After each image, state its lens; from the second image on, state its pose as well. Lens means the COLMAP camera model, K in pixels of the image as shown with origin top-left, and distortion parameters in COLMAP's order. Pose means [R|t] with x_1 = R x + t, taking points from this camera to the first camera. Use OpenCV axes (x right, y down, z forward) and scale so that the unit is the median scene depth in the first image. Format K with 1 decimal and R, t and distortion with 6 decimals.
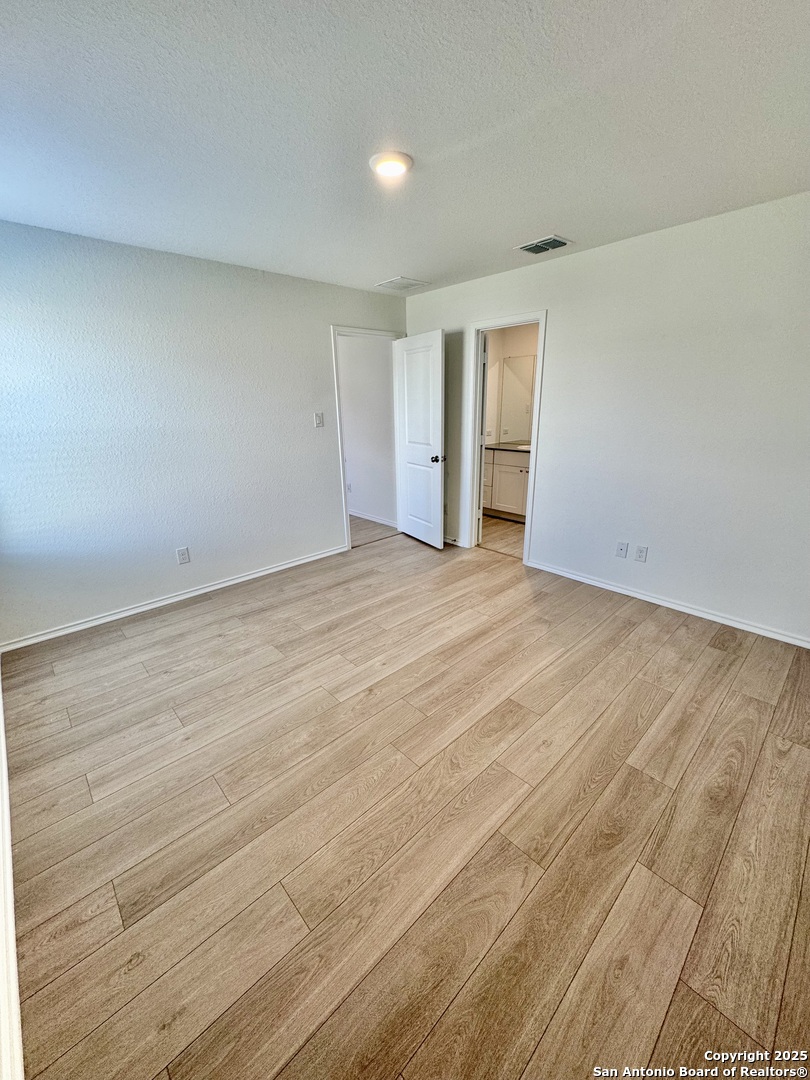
lens RADIAL K [[427.0, 0, 404.5], [0, 427.0, 539.7], [0, 0, 1]] dist [0.001502, 0.000251]
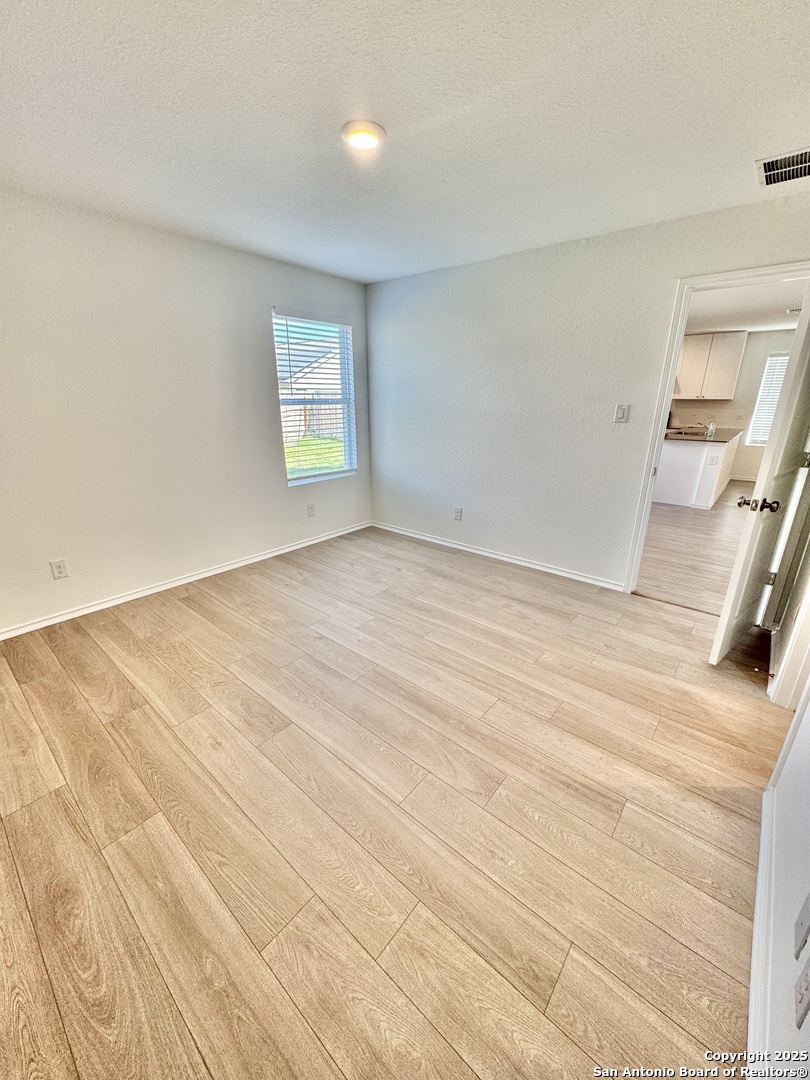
lens RADIAL K [[427.0, 0, 404.5], [0, 427.0, 539.7], [0, 0, 1]] dist [0.001502, 0.000251]
pose [[0.115057, 0.337227, -0.934366, 0.873766], [-0.314513, 0.904589, 0.287751, -0.273277], [0.942255, 0.260762, 0.210141, 0.836027]]
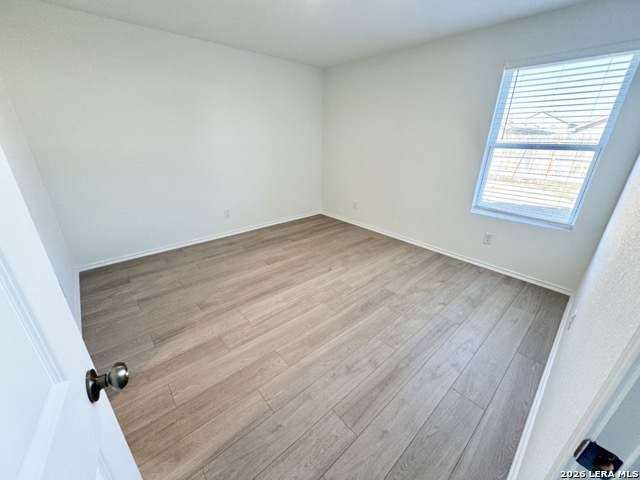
lens RADIAL K [[253.0, 0, 320.0], [0, 253.0, 240.0], [0, 0, 1]] dist [0.001502, 0.000251]
pose [[-0.999613, -0.007469, 0.026813, -0.059126], [0.011628, 0.763184, 0.646077, -0.546147], [-0.025289, 0.646139, -0.762801, 1.744434]]
